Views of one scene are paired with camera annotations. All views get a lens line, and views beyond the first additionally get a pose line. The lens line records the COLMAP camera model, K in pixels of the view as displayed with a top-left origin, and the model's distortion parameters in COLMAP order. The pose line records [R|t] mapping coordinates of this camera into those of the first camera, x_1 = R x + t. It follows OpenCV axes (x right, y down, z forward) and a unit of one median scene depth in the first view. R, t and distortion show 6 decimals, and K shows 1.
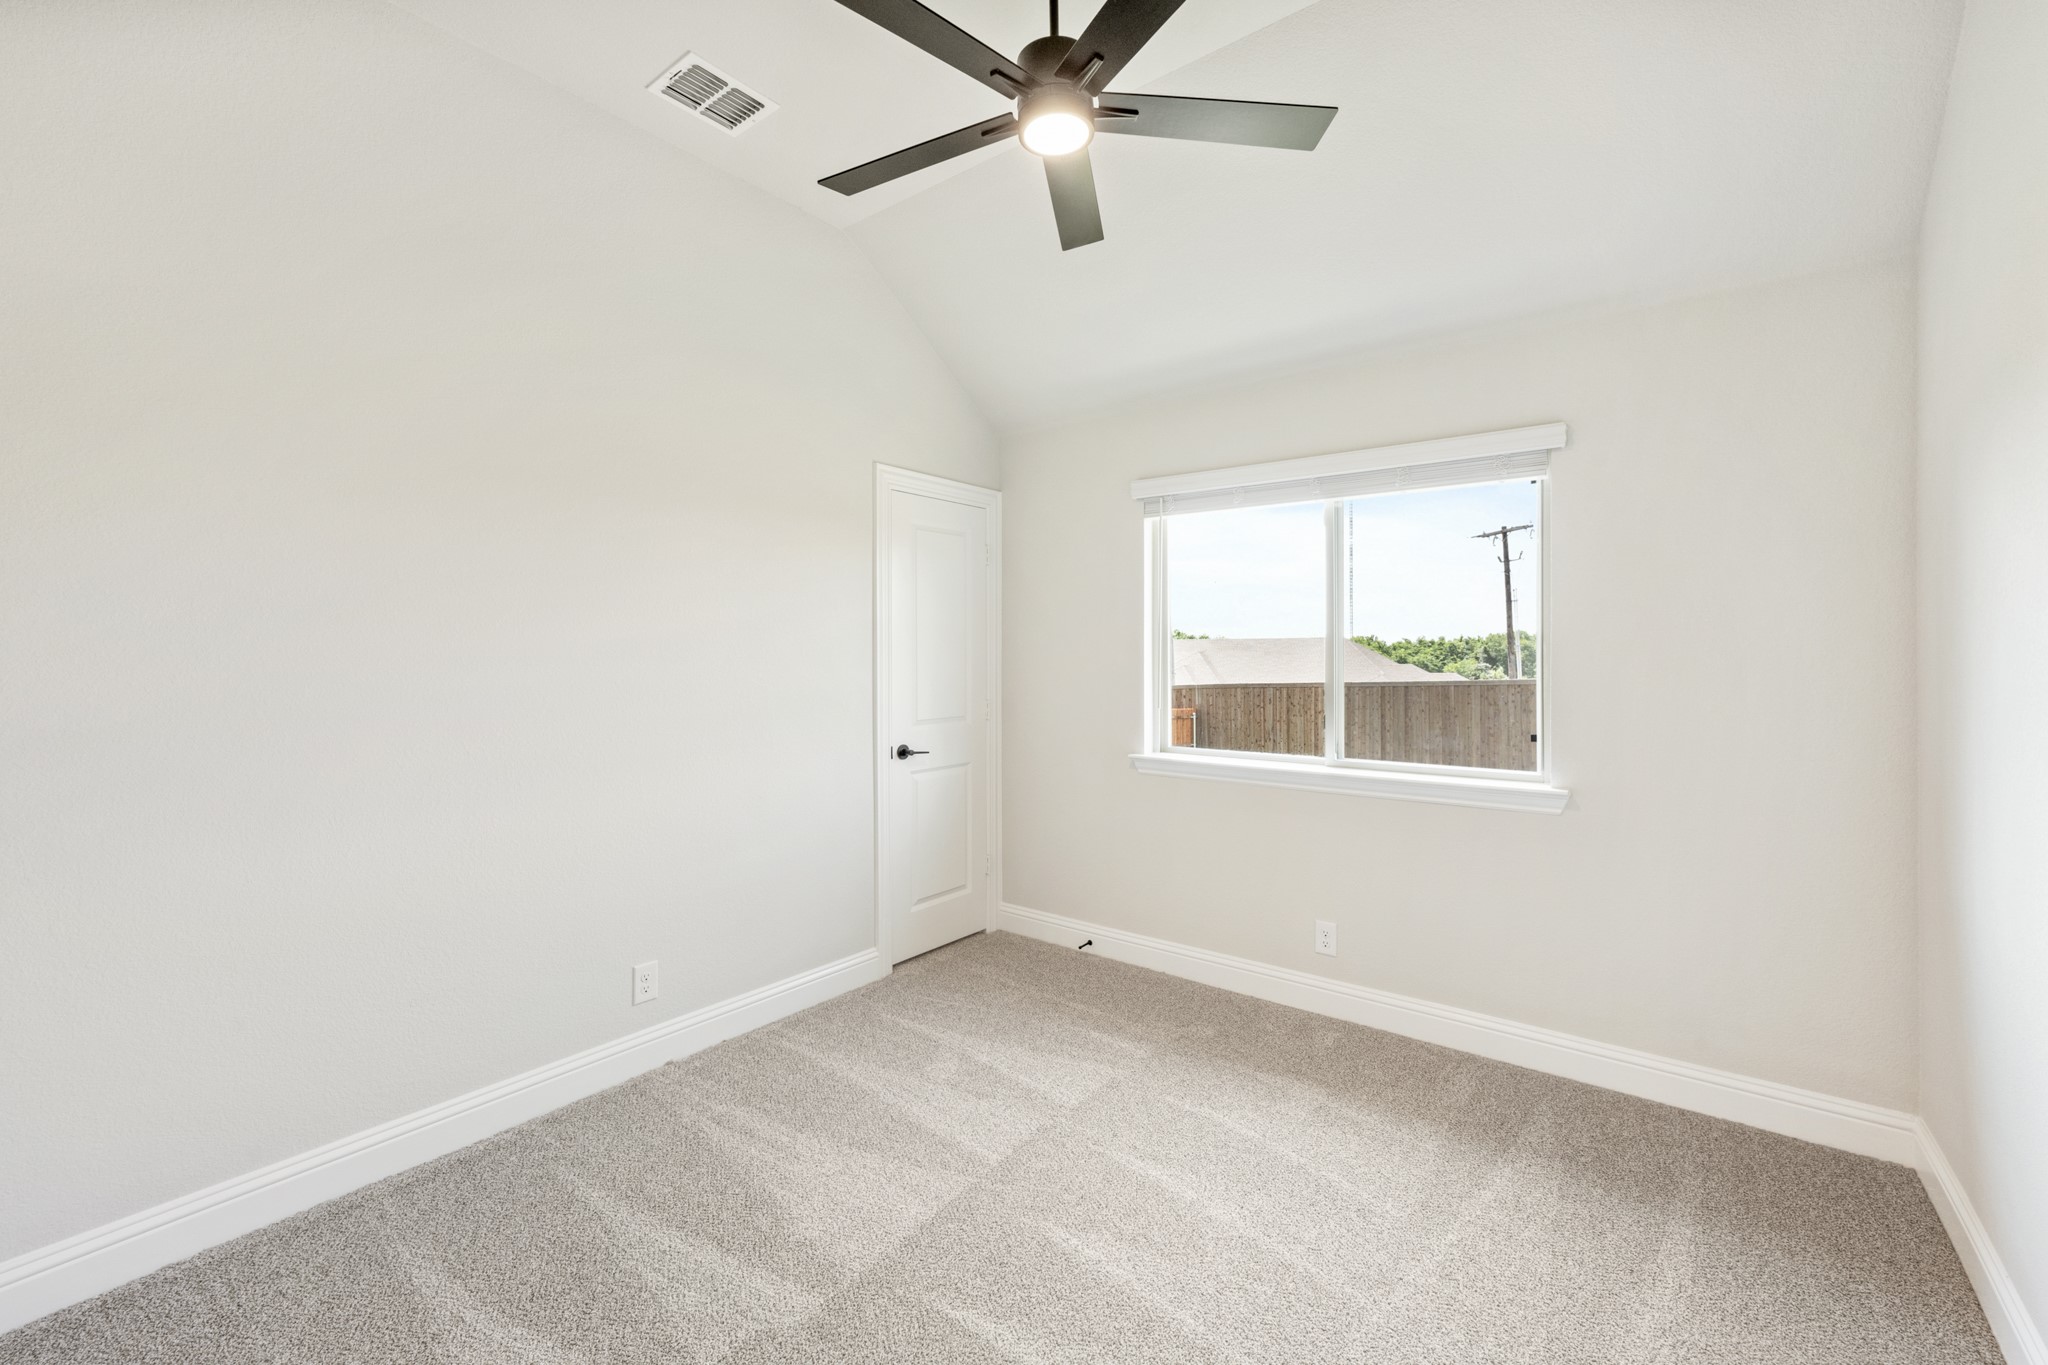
lens RADIAL K [[842.7, 0, 1026.4], [0, 842.7, 669.9], [0, 0, 1]] dist [-0.000815, 0.000079]
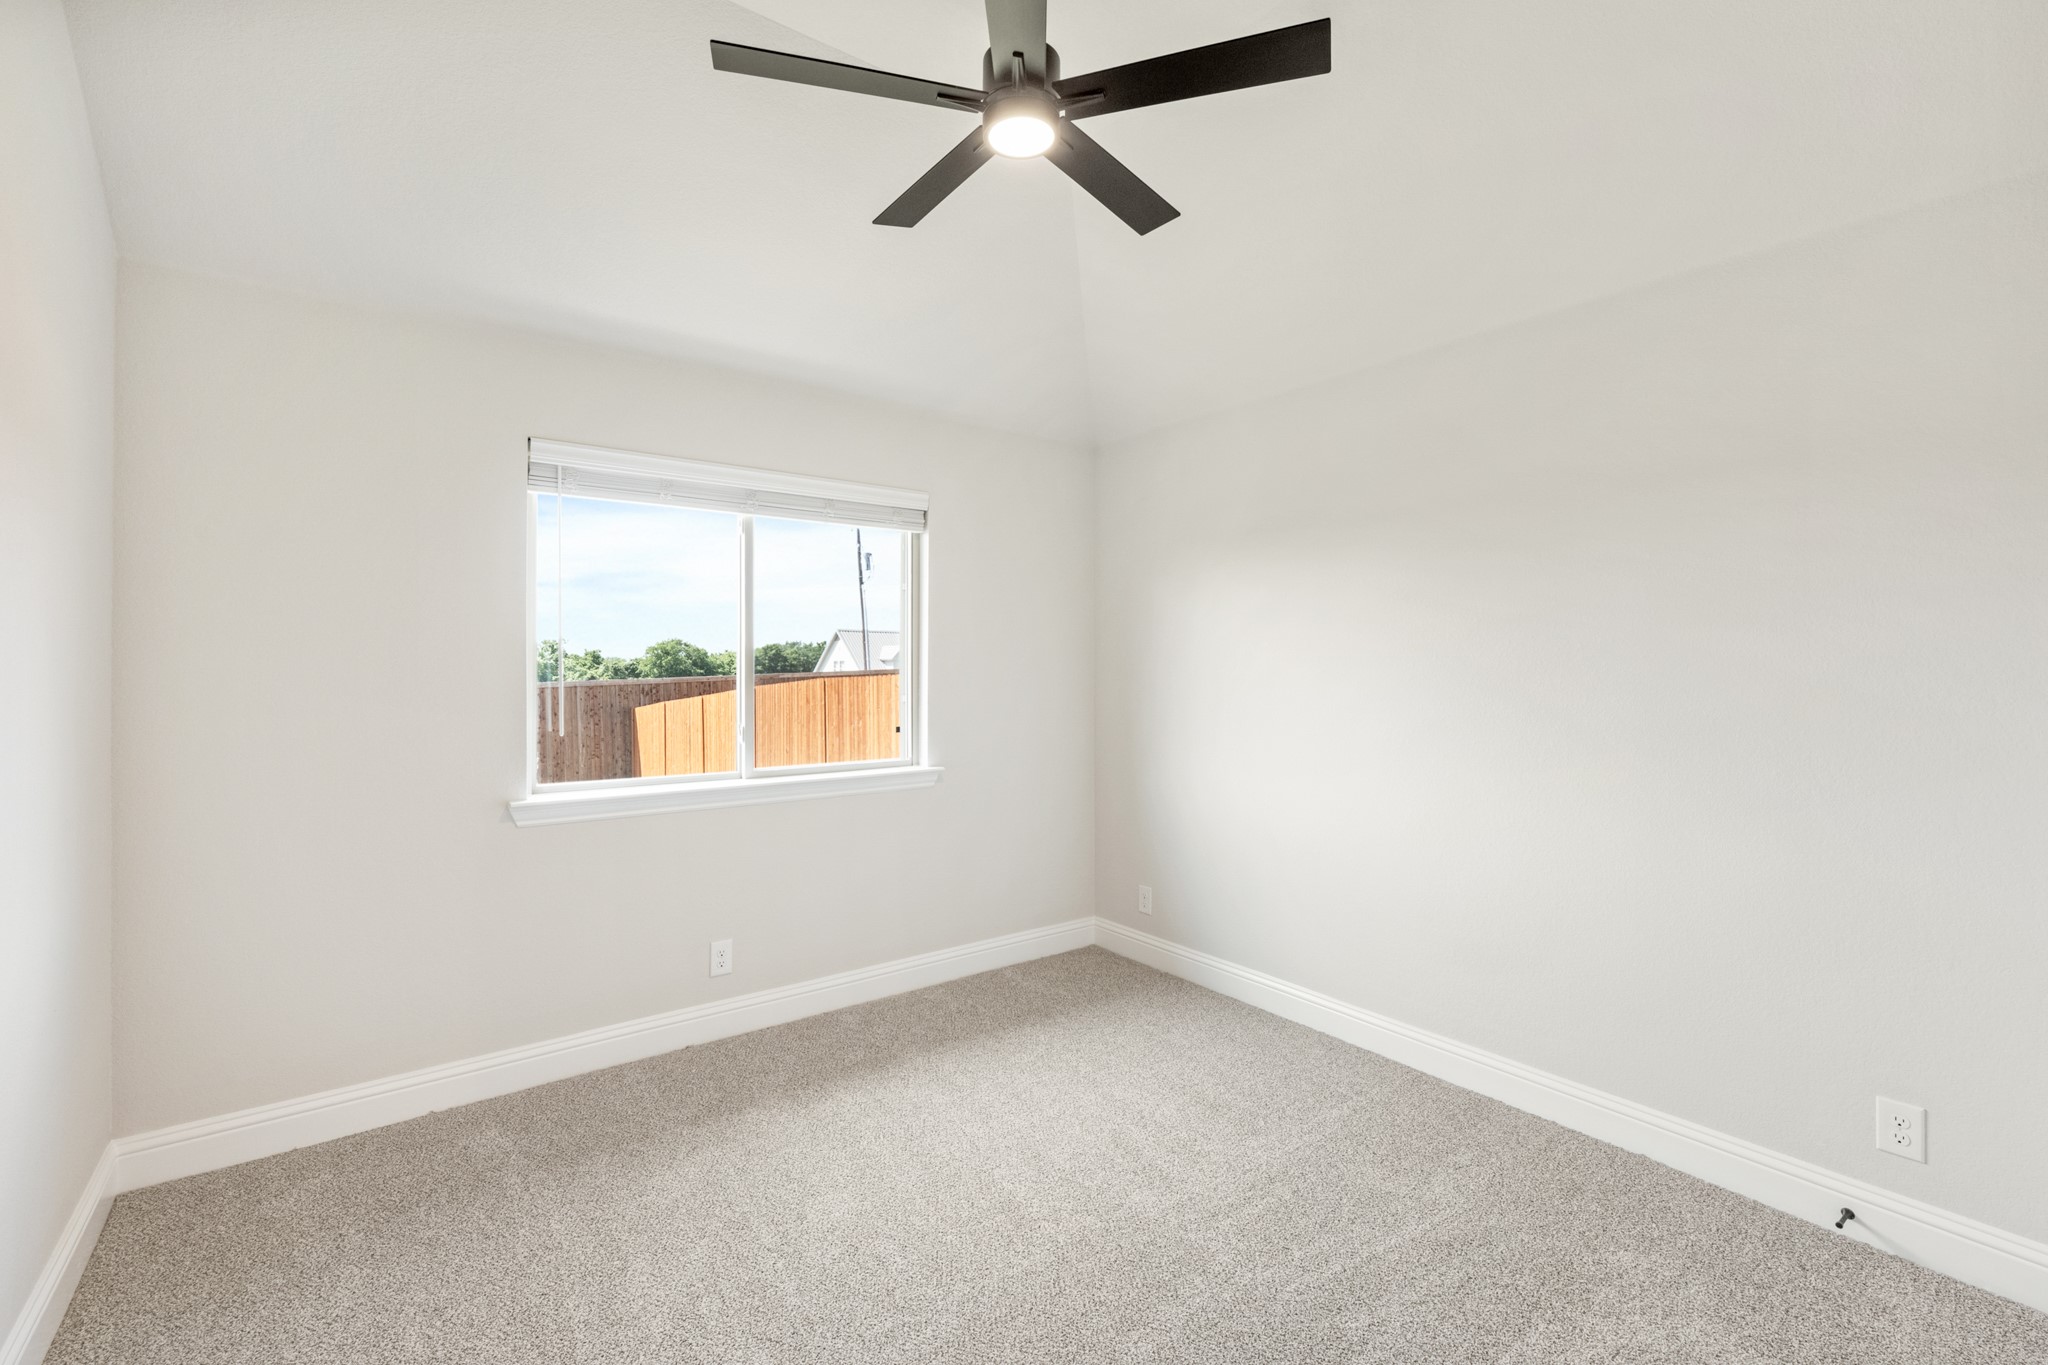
lens RADIAL K [[842.7, 0, 1023.0], [0, 842.7, 680.2], [0, 0, 1]] dist [-0.000815, 0.000079]
pose [[0.261611, -0.007076, 0.965147, -0.502492], [0.010815, 0.999932, 0.004400, -0.002474], [-0.965113, 0.009287, 0.261670, 0.419000]]
